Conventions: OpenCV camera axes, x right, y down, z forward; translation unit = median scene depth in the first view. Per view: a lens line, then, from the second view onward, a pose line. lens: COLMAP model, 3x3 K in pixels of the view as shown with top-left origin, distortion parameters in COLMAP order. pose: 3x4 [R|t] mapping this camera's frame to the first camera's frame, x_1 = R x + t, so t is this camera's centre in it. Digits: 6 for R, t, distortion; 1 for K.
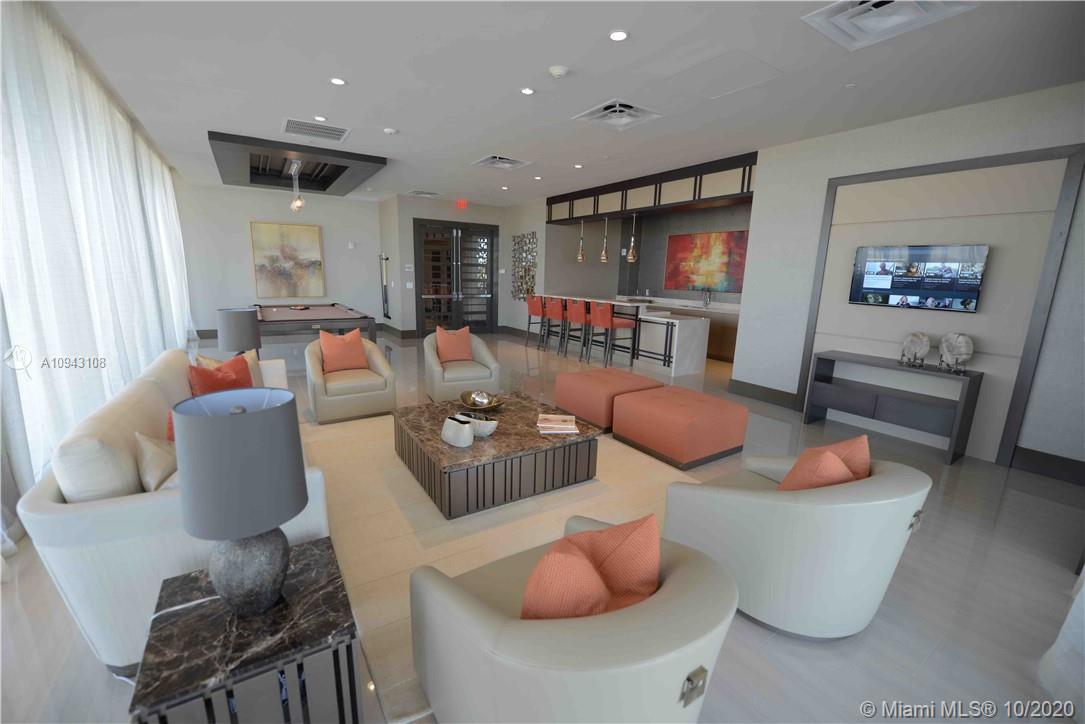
lens RADIAL K [[438.1, 0, 533.9], [0, 438.1, 364.5], [0, 0, 1]] dist [-0.011651, -0.002334]
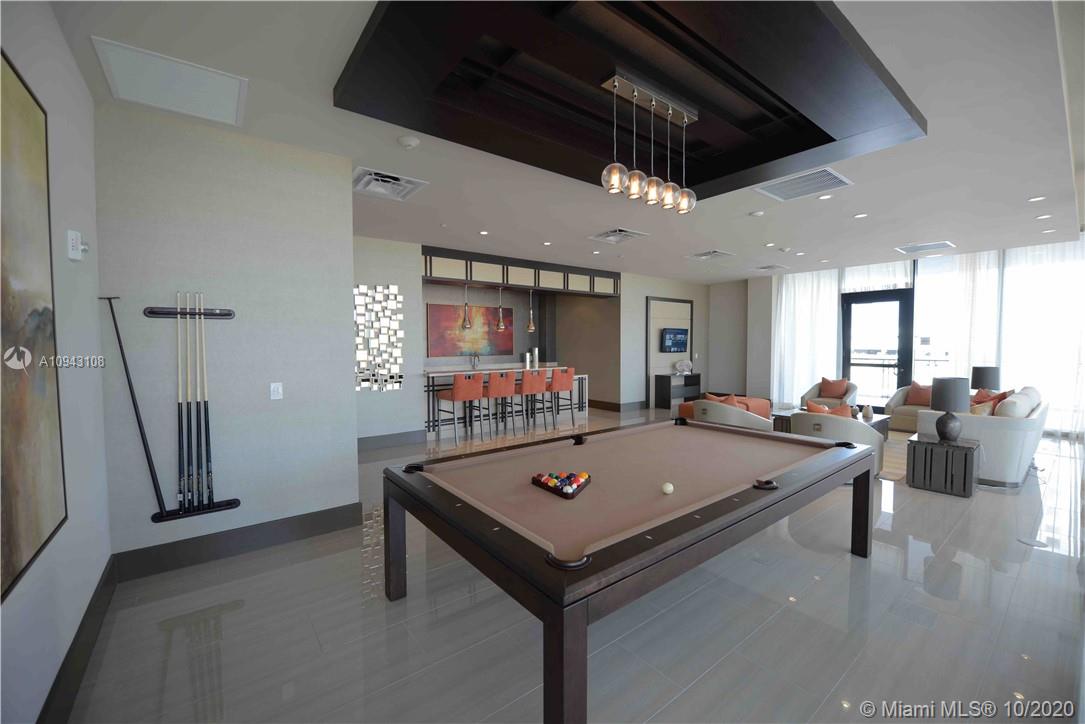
lens RADIAL K [[438.1, 0, 535.2], [0, 438.1, 359.3], [0, 0, 1]] dist [-0.011651, -0.002334]
pose [[-0.084429, -0.061920, 0.994504, -0.882197], [0.207128, 0.975175, 0.078301, -0.251719], [-0.974664, 0.212600, -0.069508, 1.082027]]
